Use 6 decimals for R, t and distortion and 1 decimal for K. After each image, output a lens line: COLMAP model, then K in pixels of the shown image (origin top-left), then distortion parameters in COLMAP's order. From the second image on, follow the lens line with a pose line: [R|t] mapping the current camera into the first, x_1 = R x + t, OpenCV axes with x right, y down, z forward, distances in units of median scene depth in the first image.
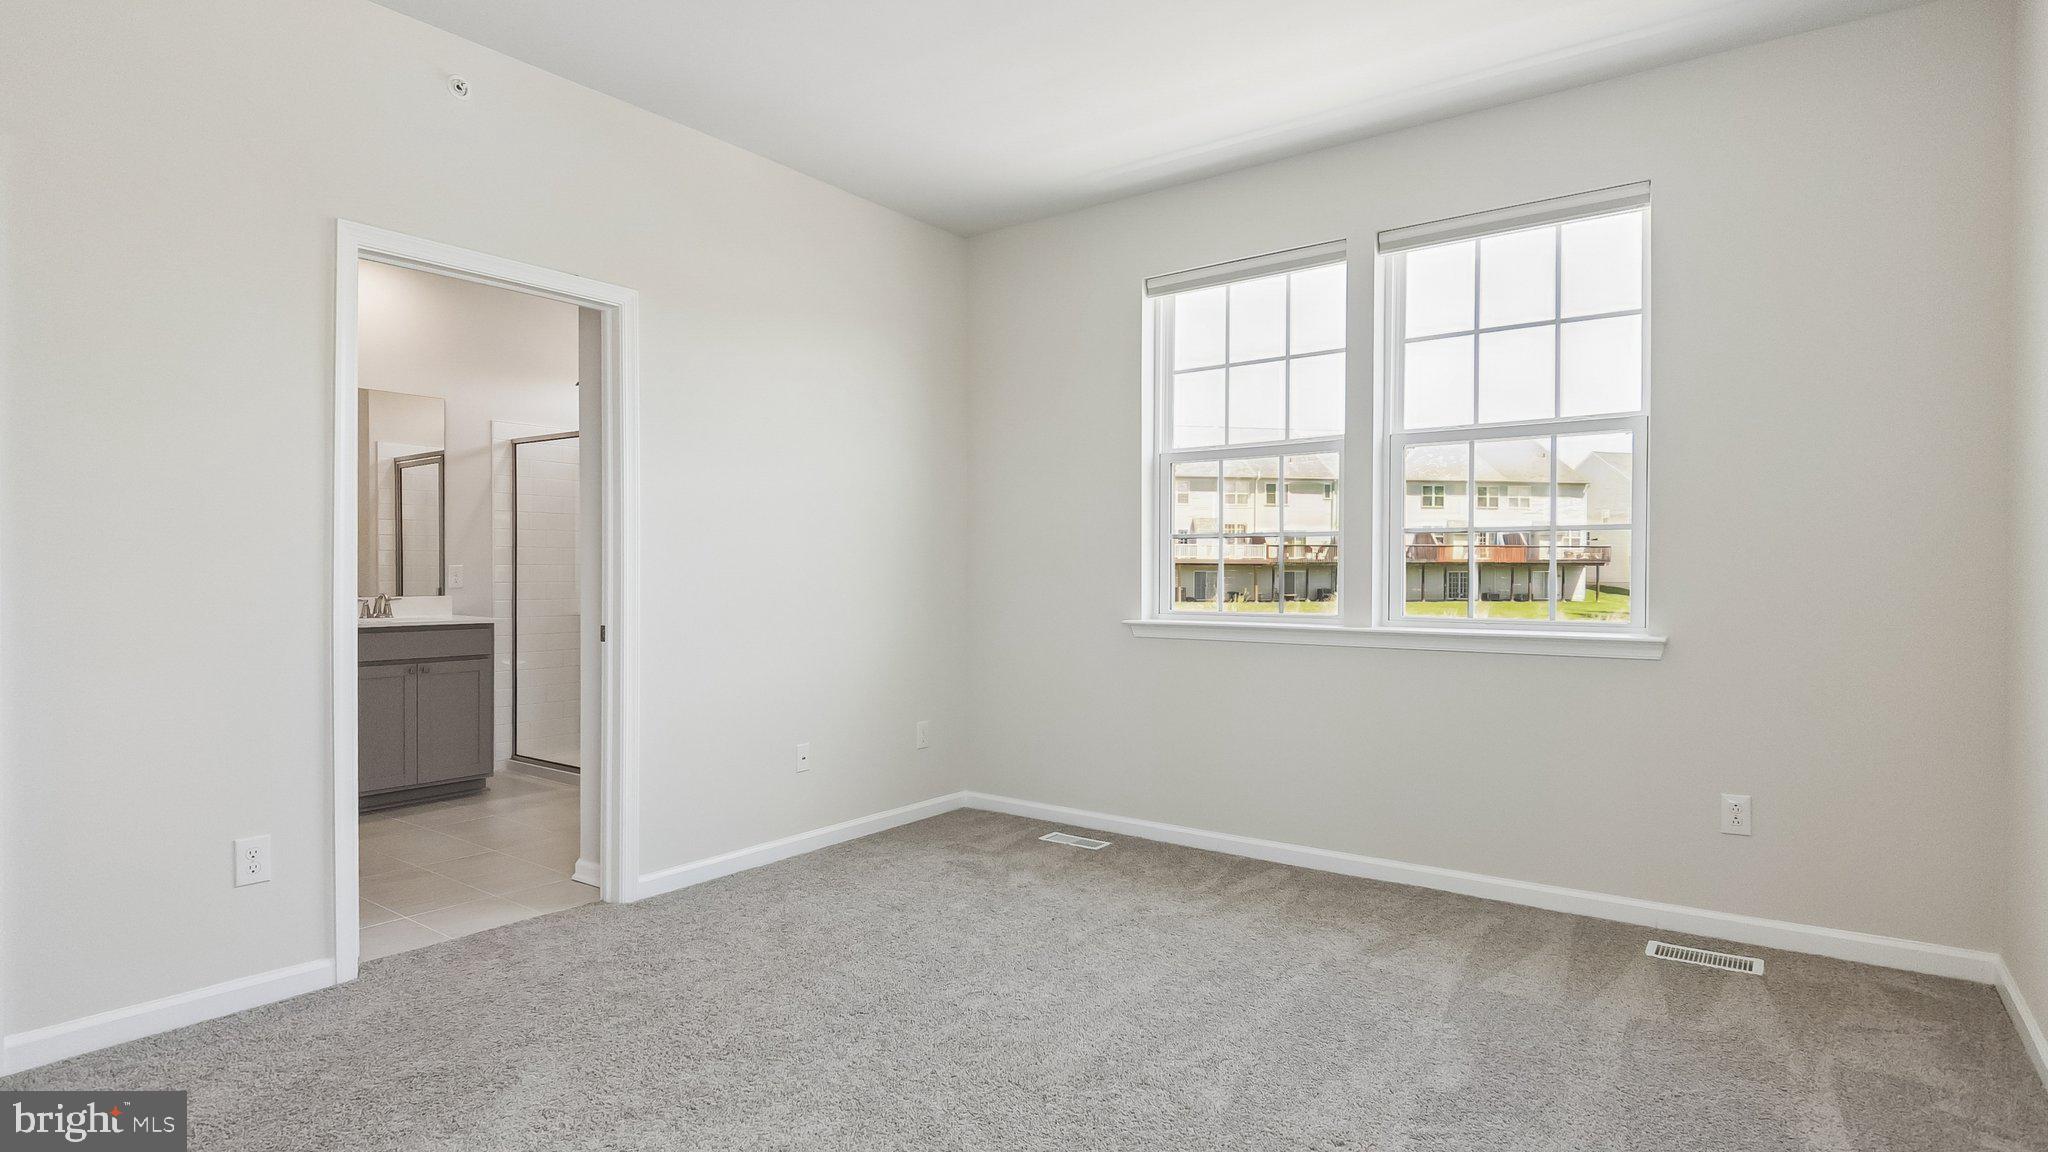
lens RADIAL K [[1046.0, 0, 1033.0], [0, 1046.0, 573.3], [0, 0, 1]] dist [-0.028354, -0.001134]
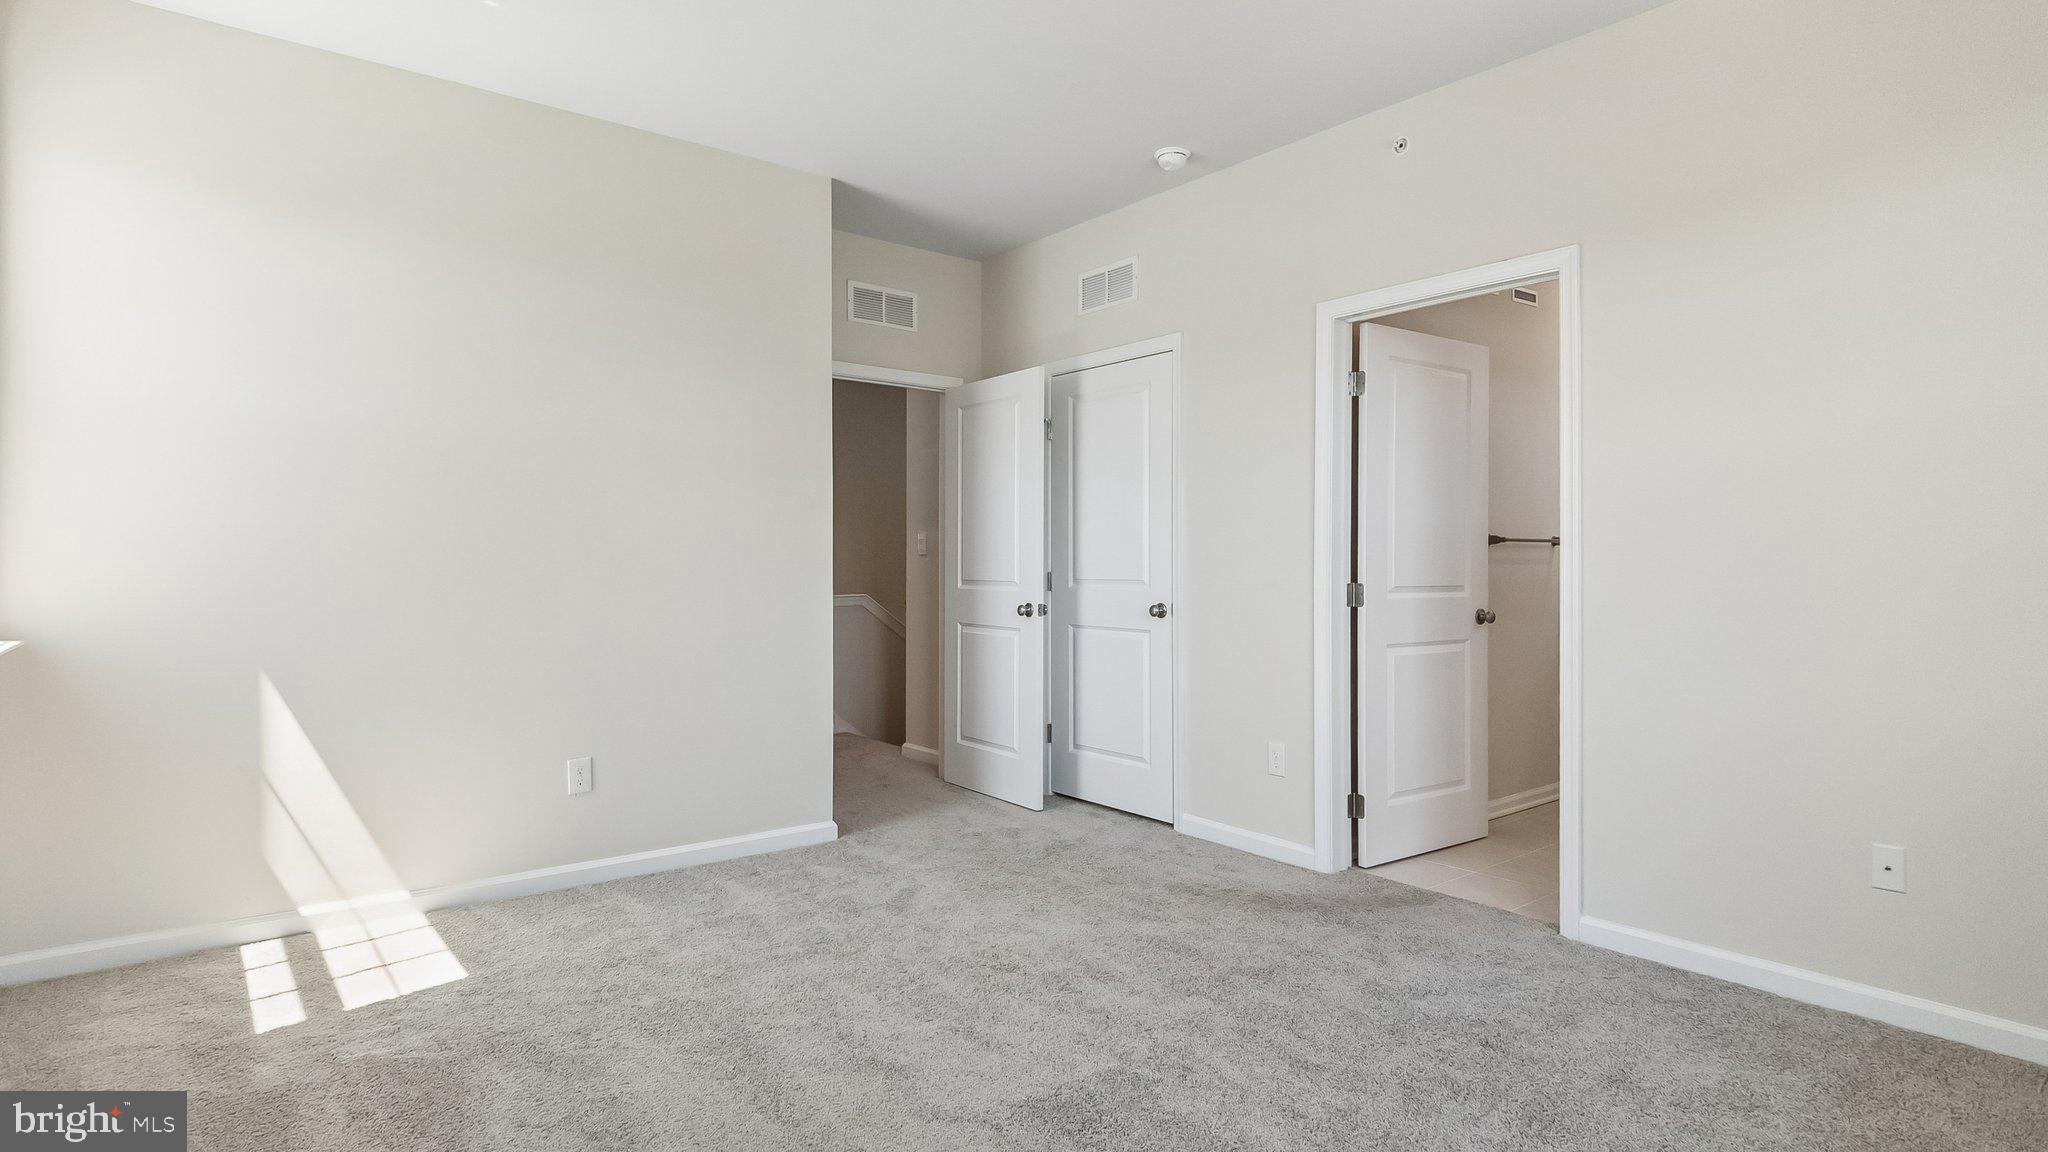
lens RADIAL K [[1046.0, 0, 1033.0], [0, 1046.0, 573.3], [0, 0, 1]] dist [-0.028354, -0.001134]
pose [[-0.253918, 0.012399, -0.967146, 0.716897], [-0.005125, 0.999887, 0.014165, -0.002163], [0.967212, 0.008554, -0.253825, 0.986045]]
